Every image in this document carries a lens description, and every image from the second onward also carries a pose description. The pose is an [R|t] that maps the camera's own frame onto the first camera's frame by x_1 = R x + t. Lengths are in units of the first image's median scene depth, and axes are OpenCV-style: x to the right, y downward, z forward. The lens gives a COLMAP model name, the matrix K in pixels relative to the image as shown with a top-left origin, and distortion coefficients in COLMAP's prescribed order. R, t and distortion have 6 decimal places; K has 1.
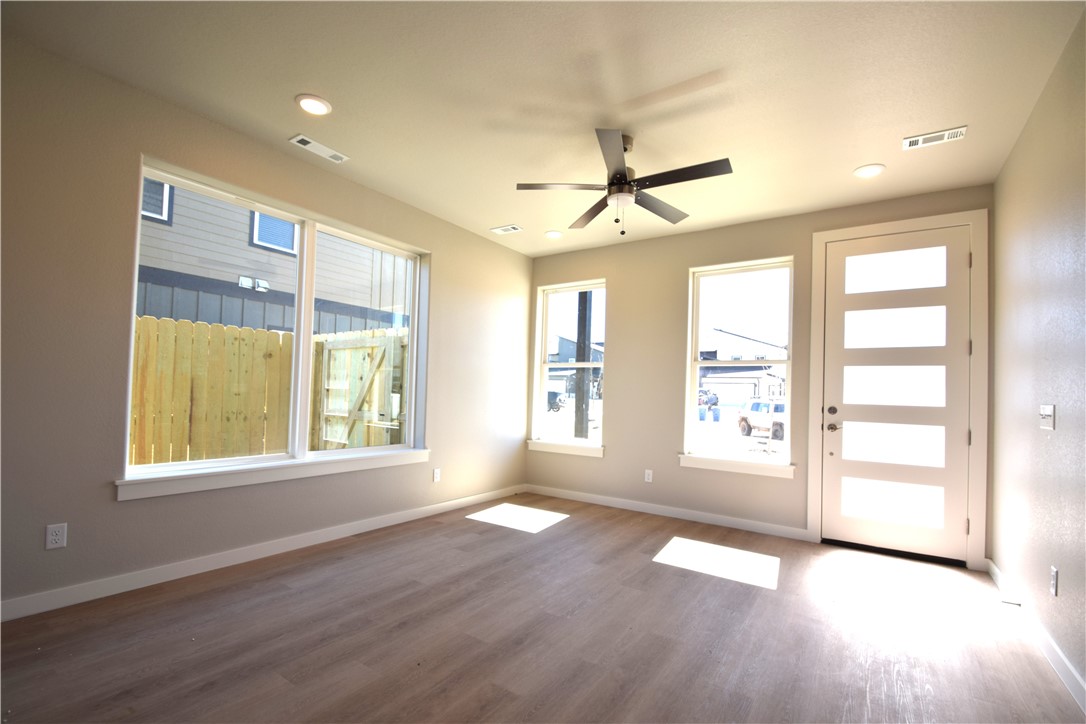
lens RADIAL K [[479.7, 0, 536.4], [0, 479.7, 381.8], [0, 0, 1]] dist [0.002517, -0.010148]
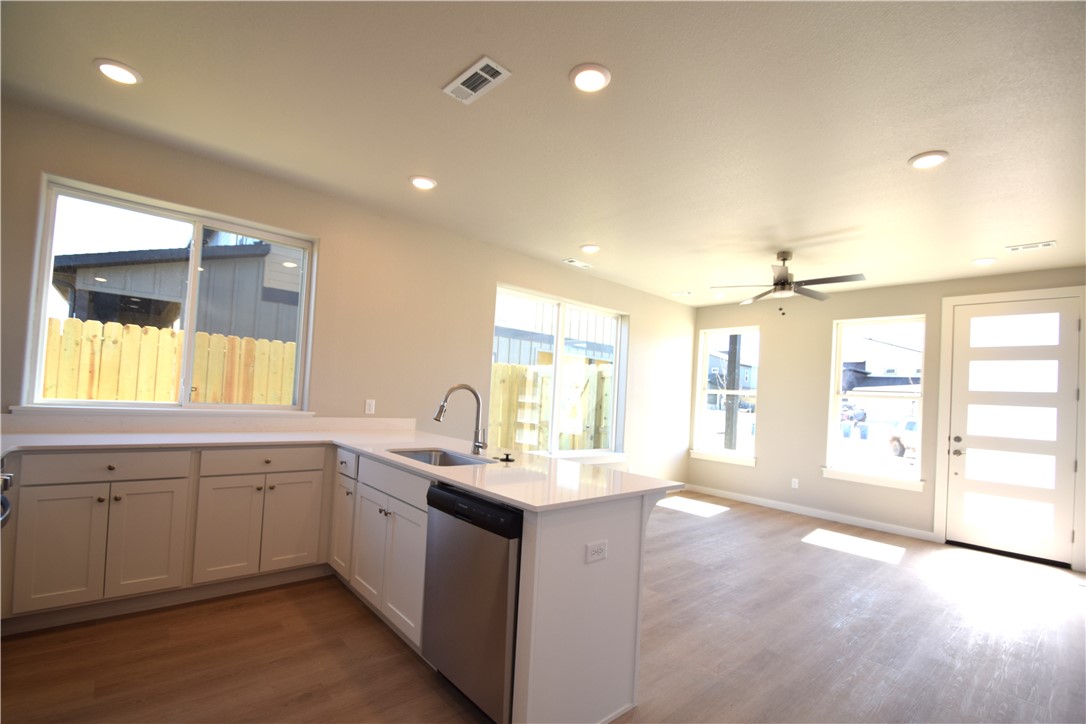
lens RADIAL K [[479.7, 0, 536.4], [0, 479.7, 381.8], [0, 0, 1]] dist [0.002517, -0.010148]
pose [[0.970385, 0.018148, -0.240880, -0.153868], [-0.021174, 0.999726, -0.009980, -0.053838], [0.240633, 0.014784, 0.970504, -0.475560]]
